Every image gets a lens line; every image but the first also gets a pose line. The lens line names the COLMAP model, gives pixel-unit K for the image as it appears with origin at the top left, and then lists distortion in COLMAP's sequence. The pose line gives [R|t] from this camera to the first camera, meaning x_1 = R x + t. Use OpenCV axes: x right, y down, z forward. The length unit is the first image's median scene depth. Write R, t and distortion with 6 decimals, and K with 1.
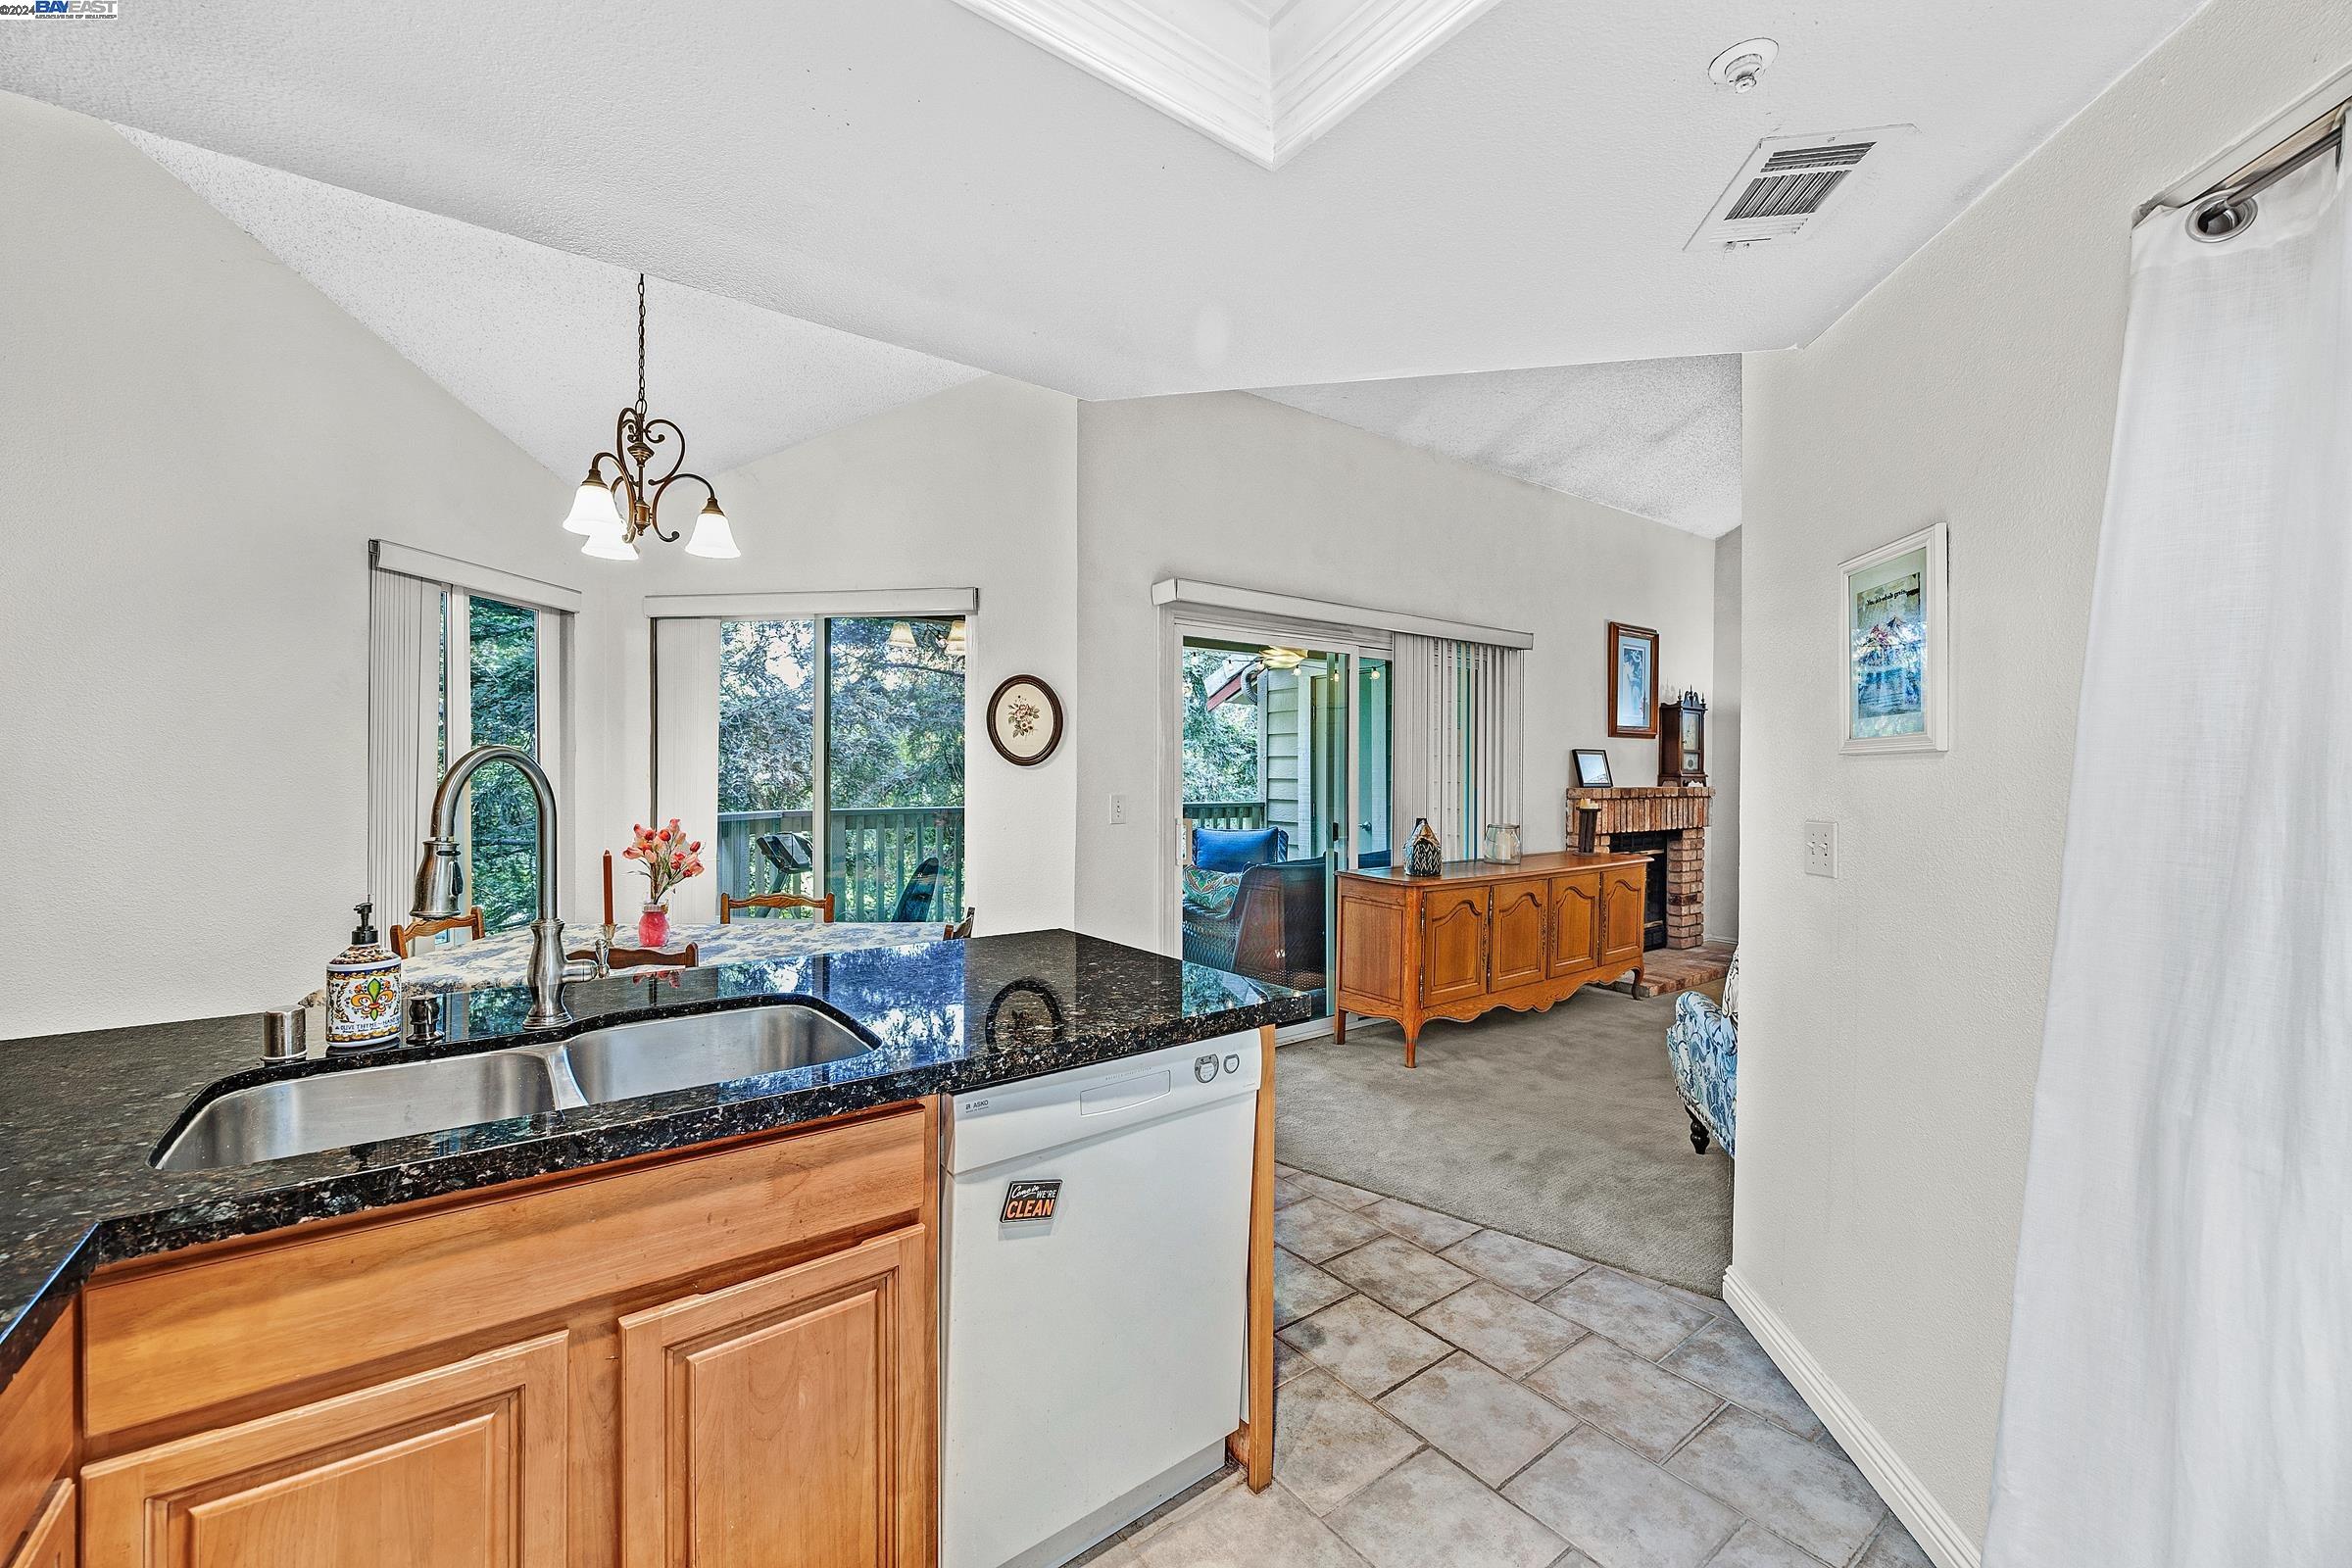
lens RADIAL K [[940.5, 0, 1171.8], [0, 940.5, 782.5], [0, 0, 1]] dist [-0.003722, 0.000329]
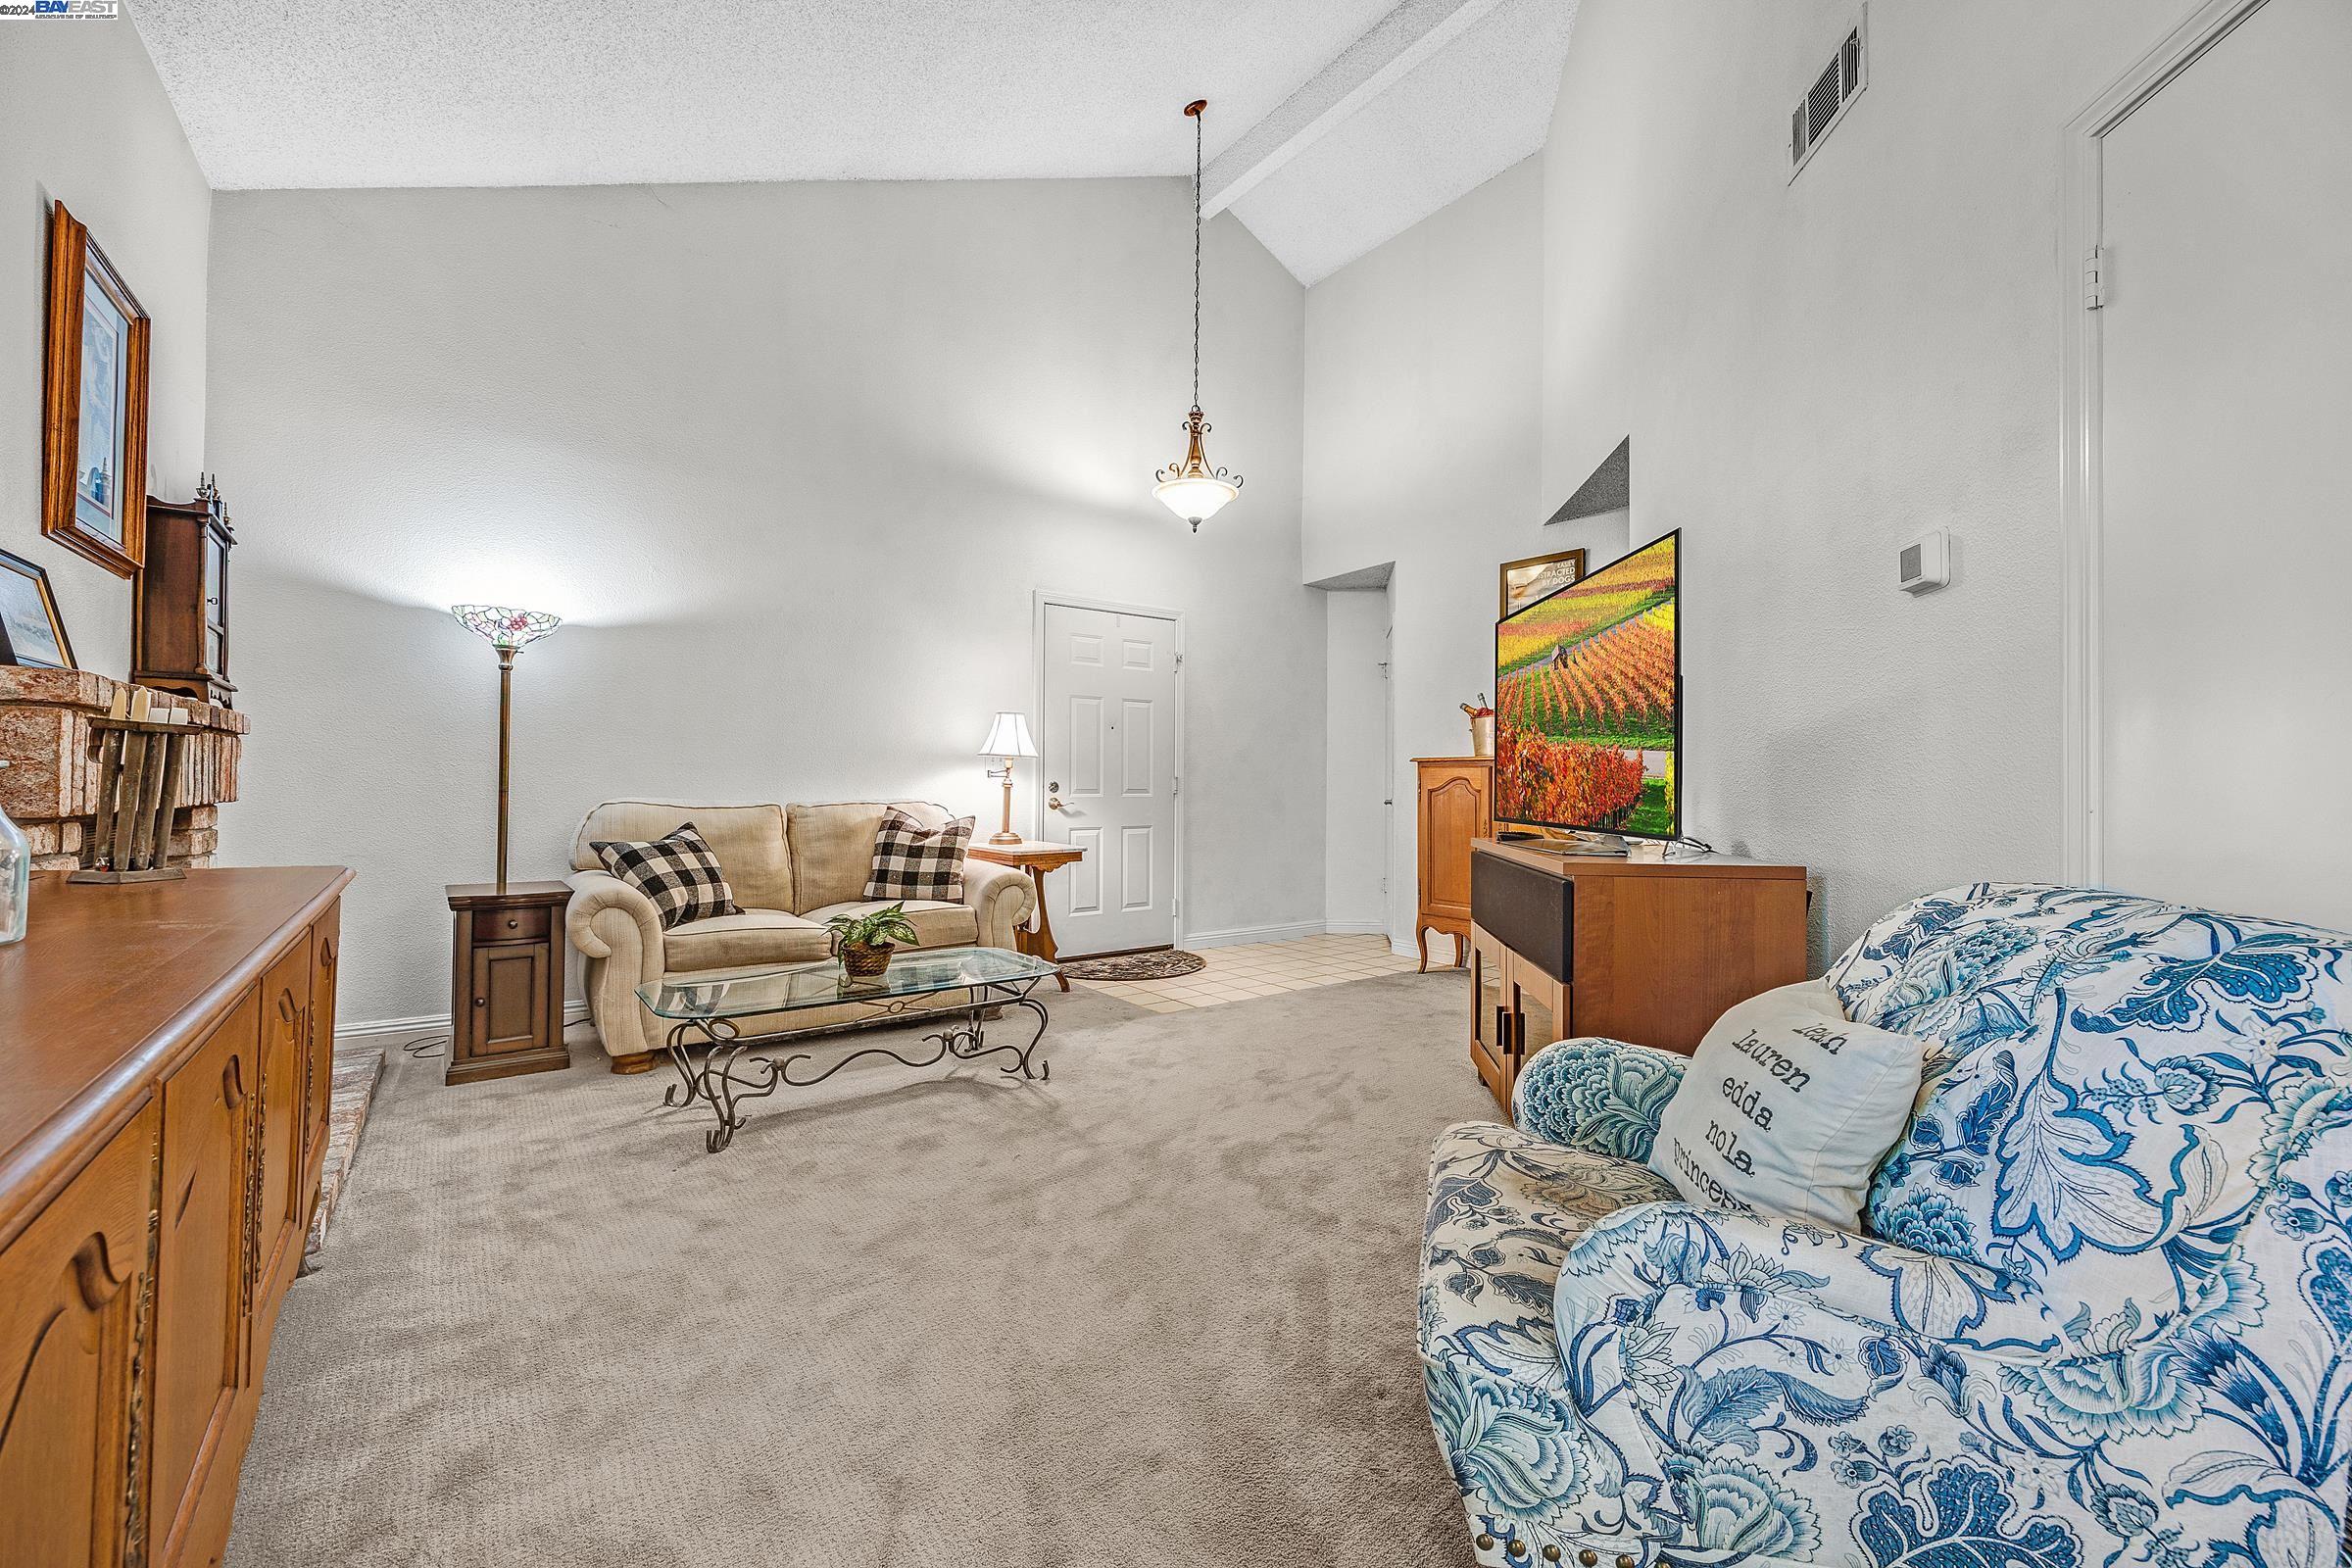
lens RADIAL K [[940.5, 0, 1167.8], [0, 940.5, 782.5], [0, 0, 1]] dist [-0.003722, 0.000329]
pose [[0.003175, -0.003978, 0.999987, 0.121232], [0.002002, 0.999990, 0.003972, 0.039009], [-0.999993, 0.001990, 0.003183, 0.571825]]
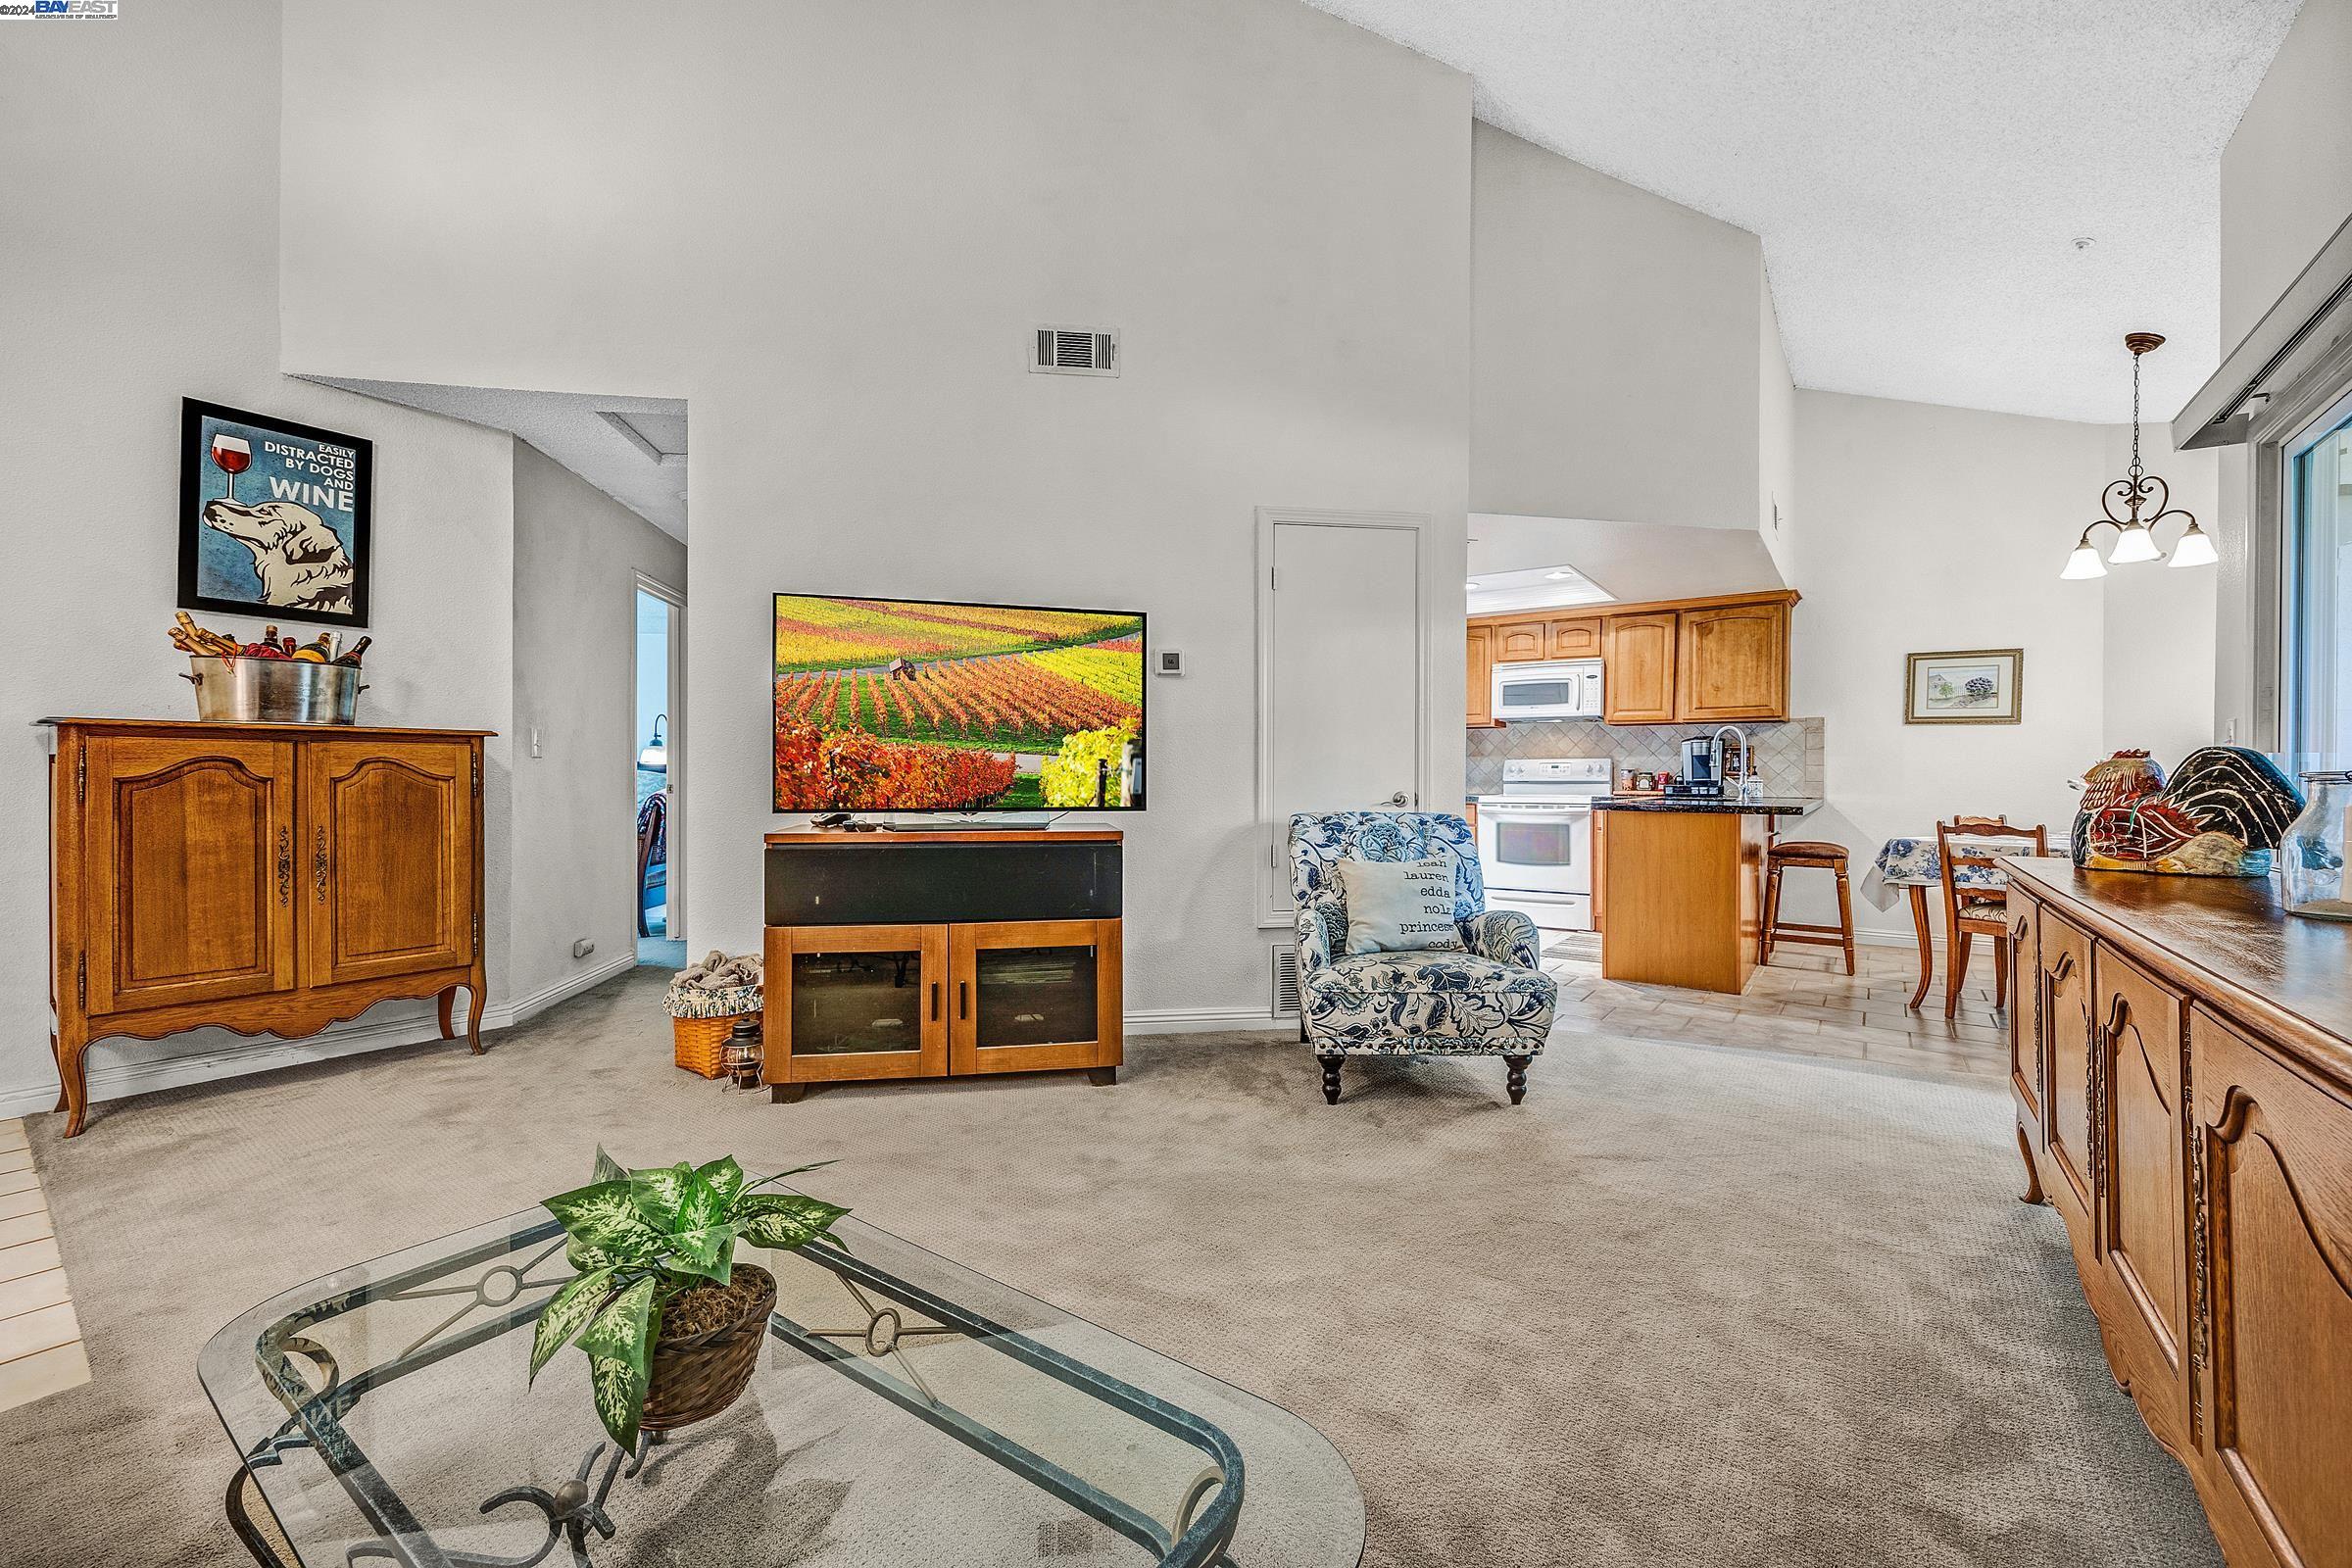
lens RADIAL K [[940.5, 0, 1172.1], [0, 940.5, 778.9], [0, 0, 1]] dist [-0.003722, 0.000329]
pose [[-0.960170, -0.004642, -0.279376, 0.579255], [-0.008603, 0.999879, 0.012953, 0.033224], [0.279282, 0.014841, -0.960094, 0.904969]]
